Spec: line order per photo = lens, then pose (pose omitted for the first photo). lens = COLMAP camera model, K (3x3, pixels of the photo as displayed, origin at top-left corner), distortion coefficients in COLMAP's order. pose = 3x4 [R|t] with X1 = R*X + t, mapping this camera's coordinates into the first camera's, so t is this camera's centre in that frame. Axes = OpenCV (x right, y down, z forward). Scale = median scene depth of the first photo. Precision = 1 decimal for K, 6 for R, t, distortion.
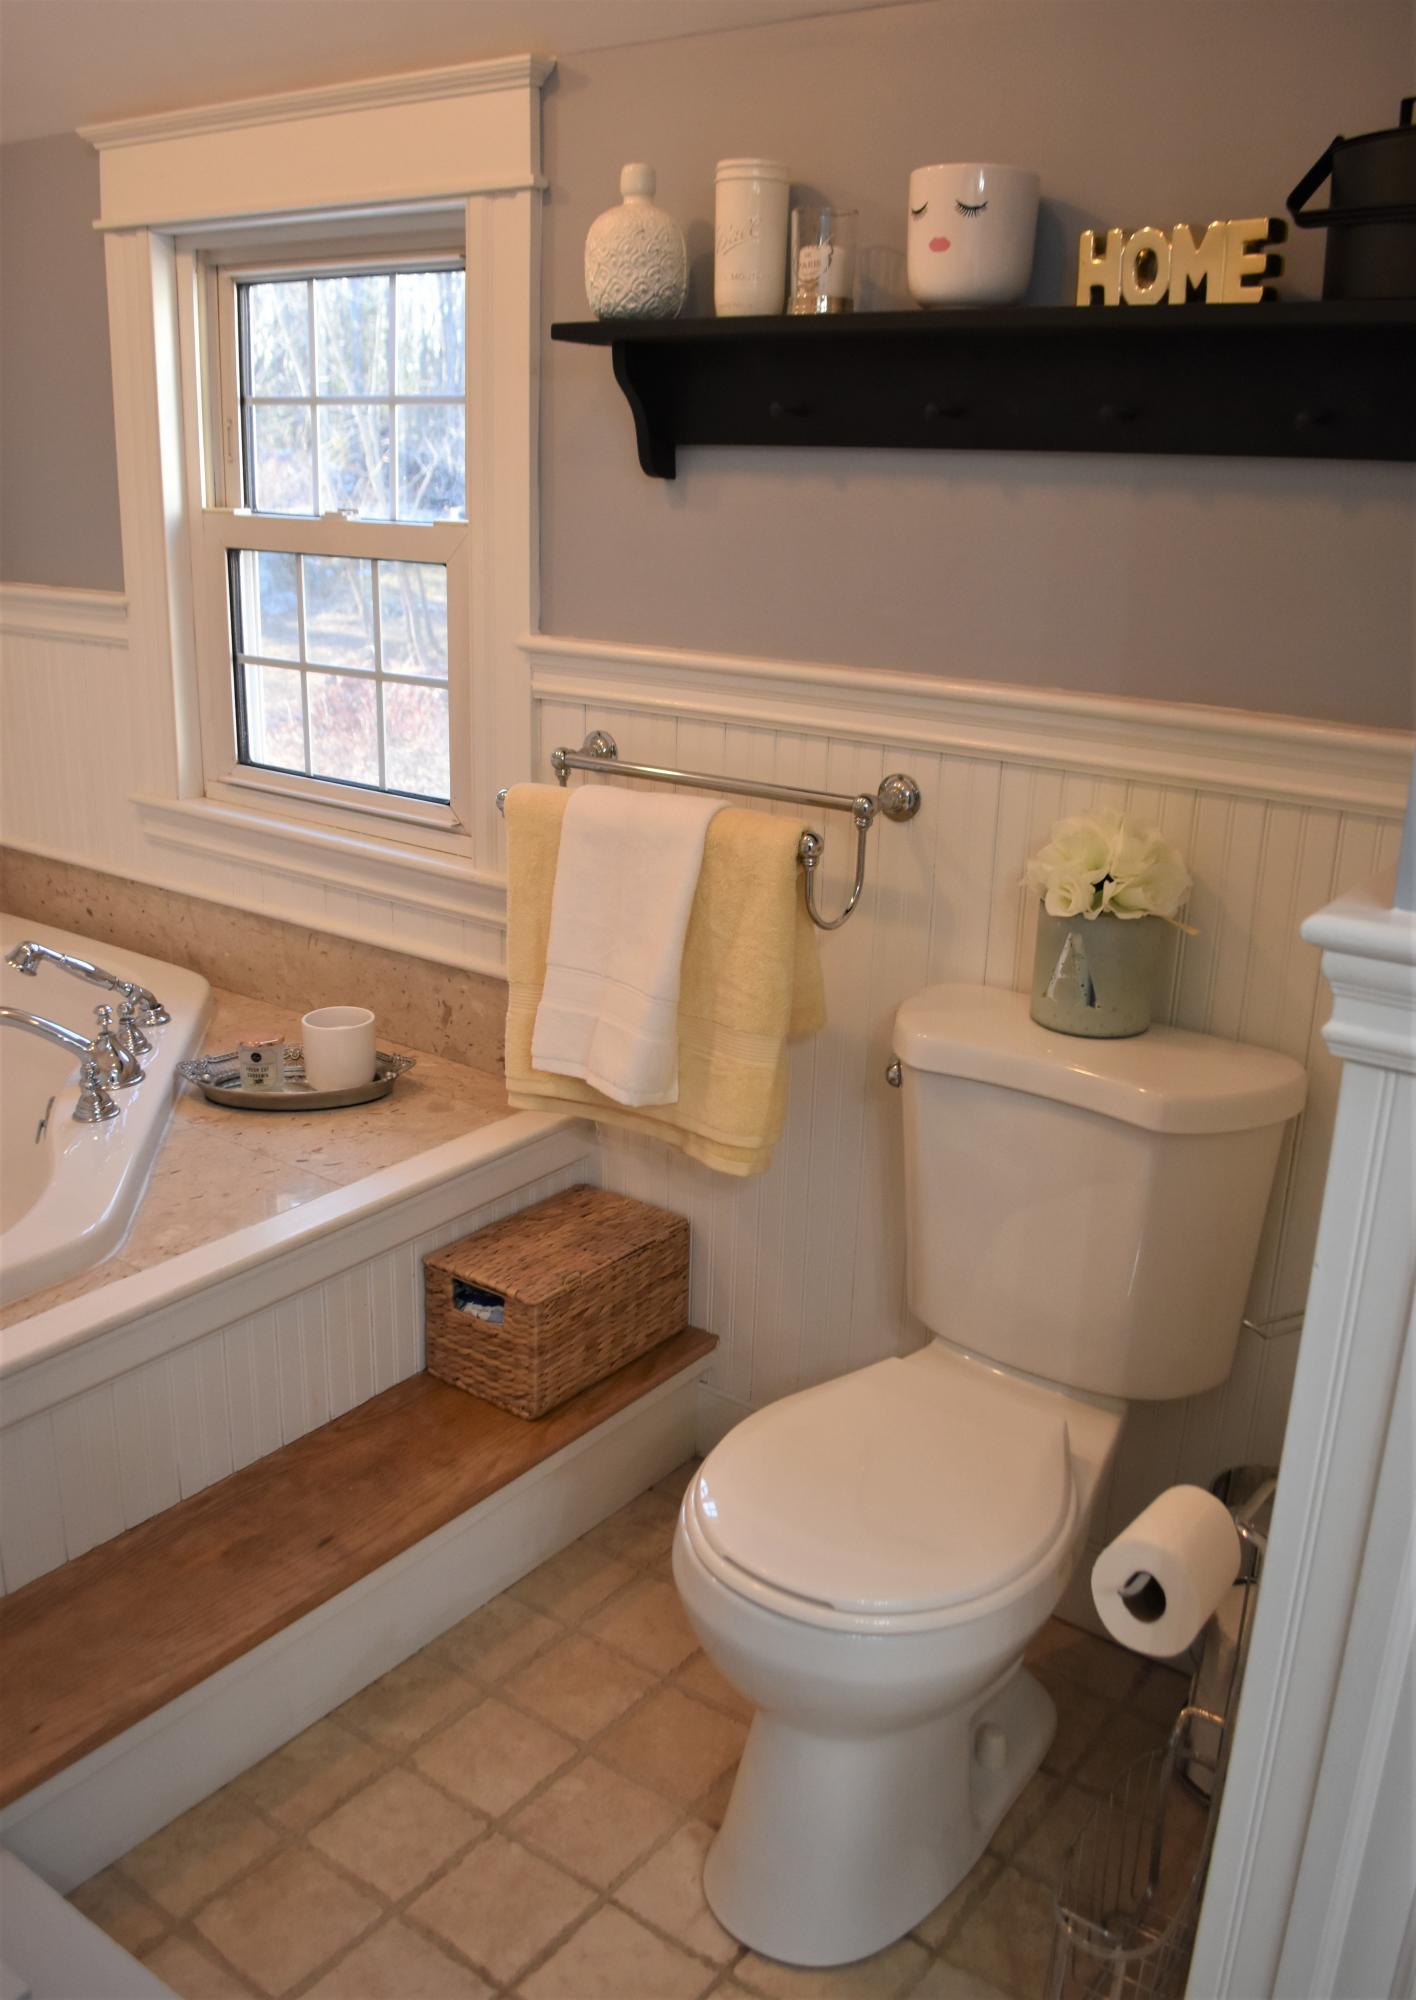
lens RADIAL K [[1698.6, 0, 707.8], [0, 1698.6, 1026.0], [0, 0, 1]] dist [-0.079850, 0.021922]
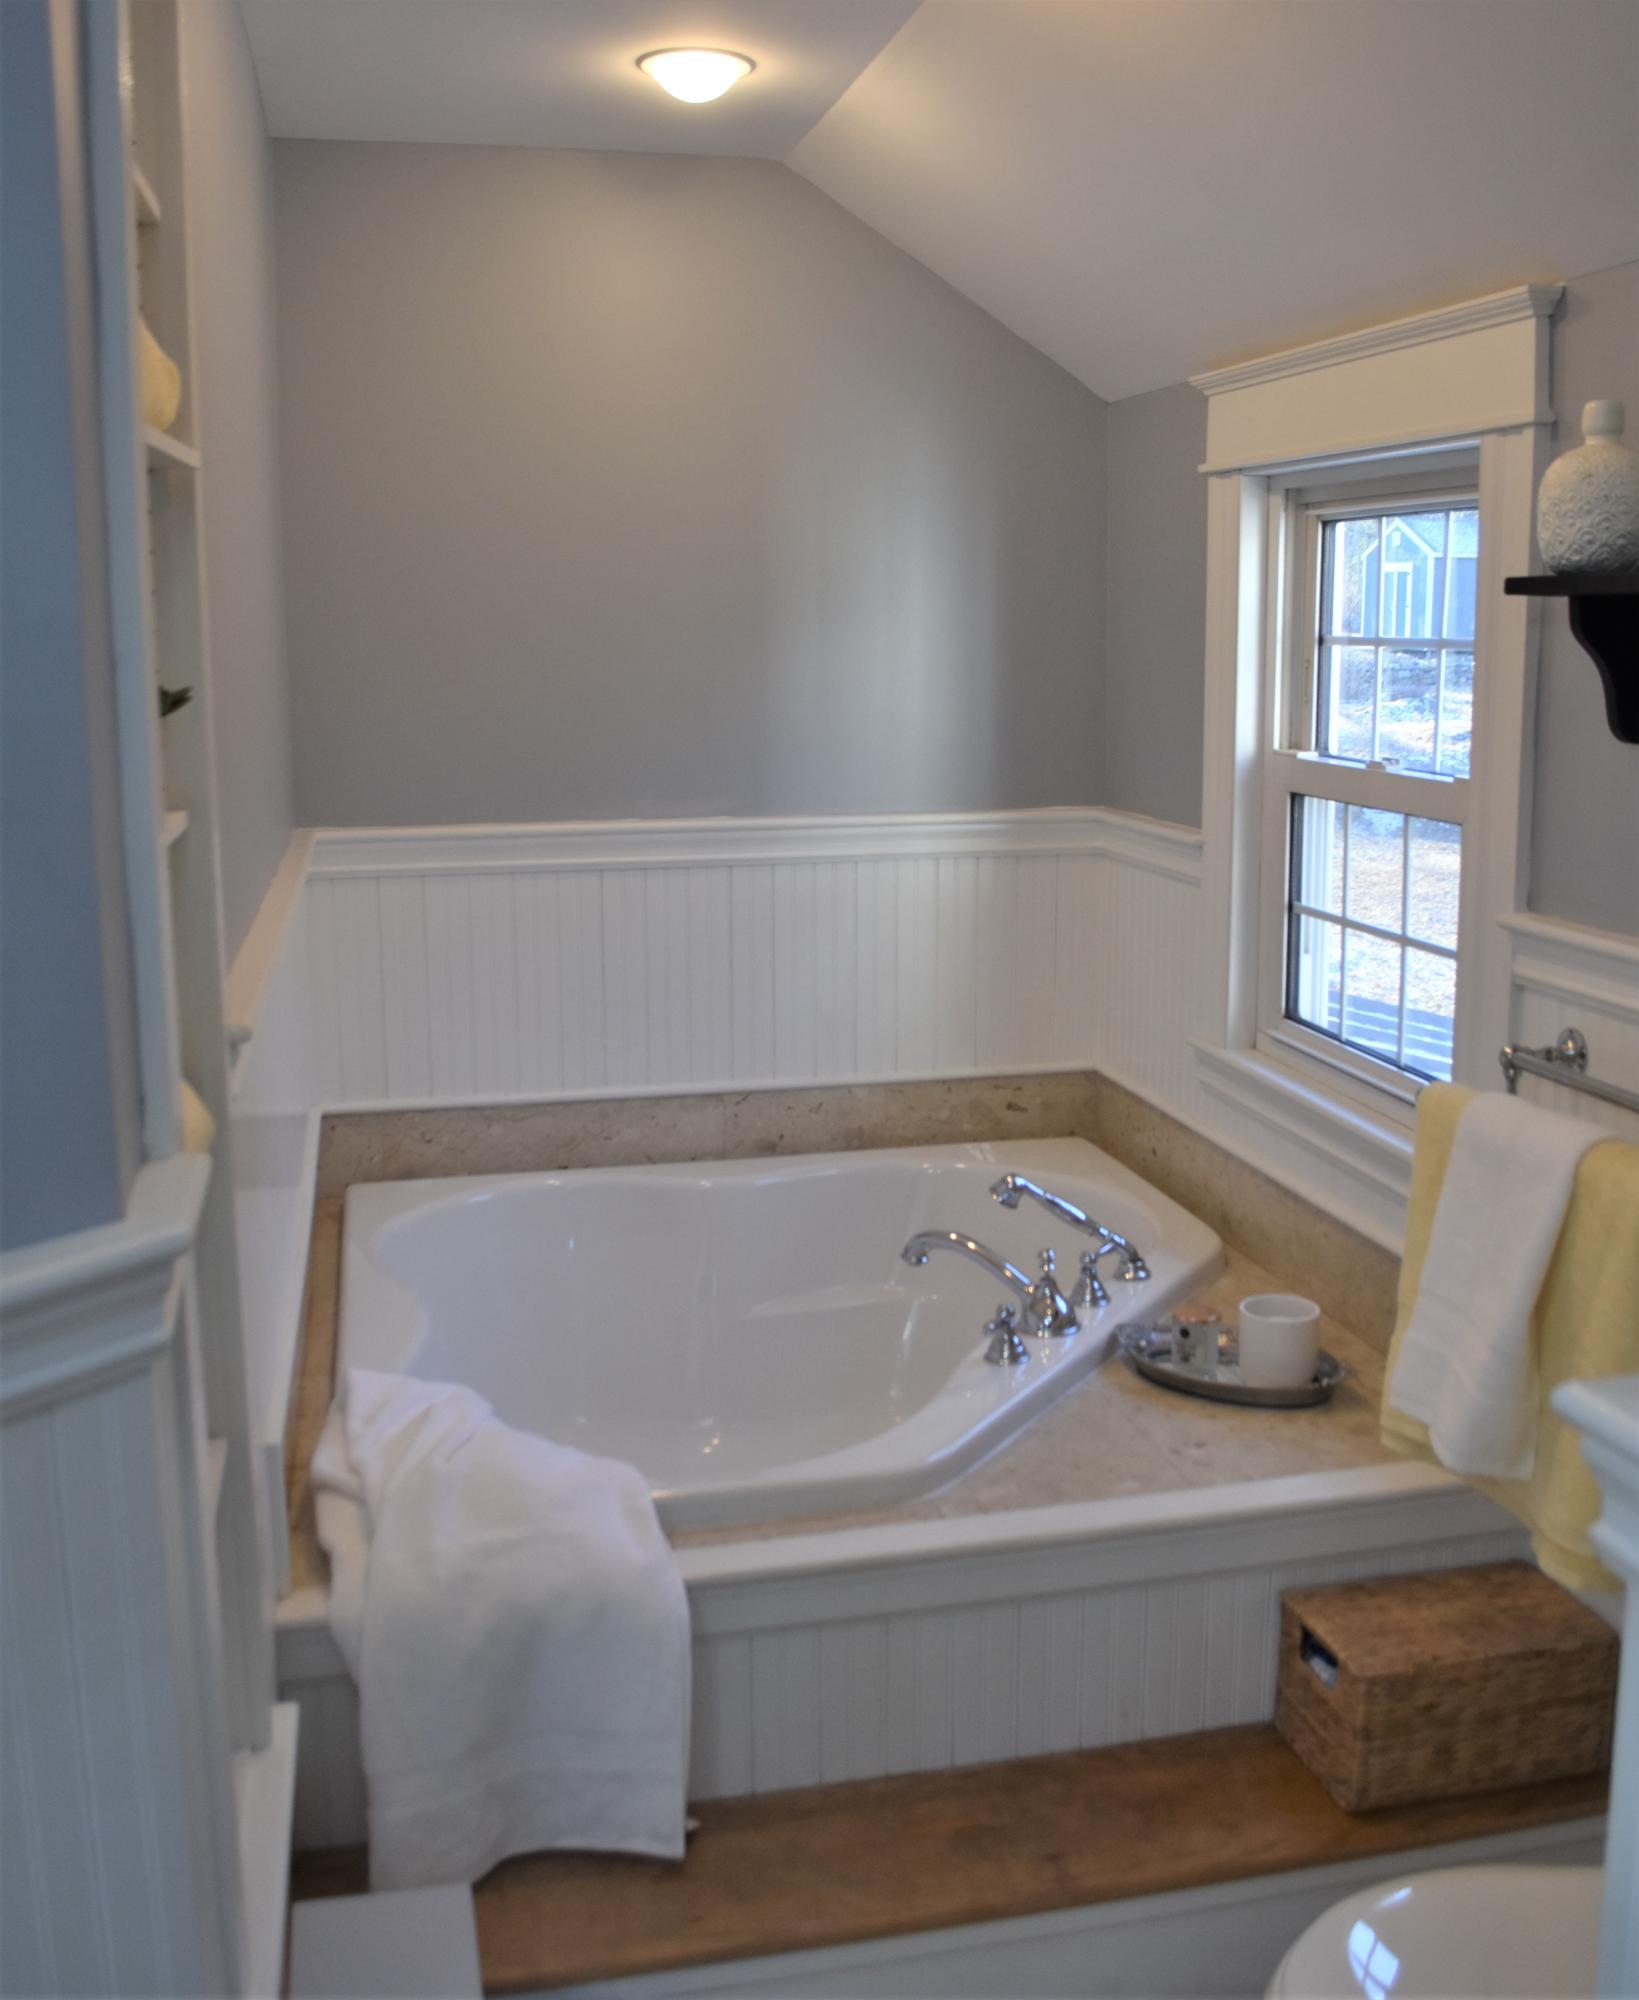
lens RADIAL K [[1997.6, 0, 819.5], [0, 1997.6, 1000.0], [0, 0, 1]] dist [-0.063583, -0.015190]
pose [[0.755562, 0.090156, -0.648843, 0.280321], [-0.180036, 0.980922, -0.073349, -0.045684], [0.629851, 0.172235, 0.757379, 0.007458]]
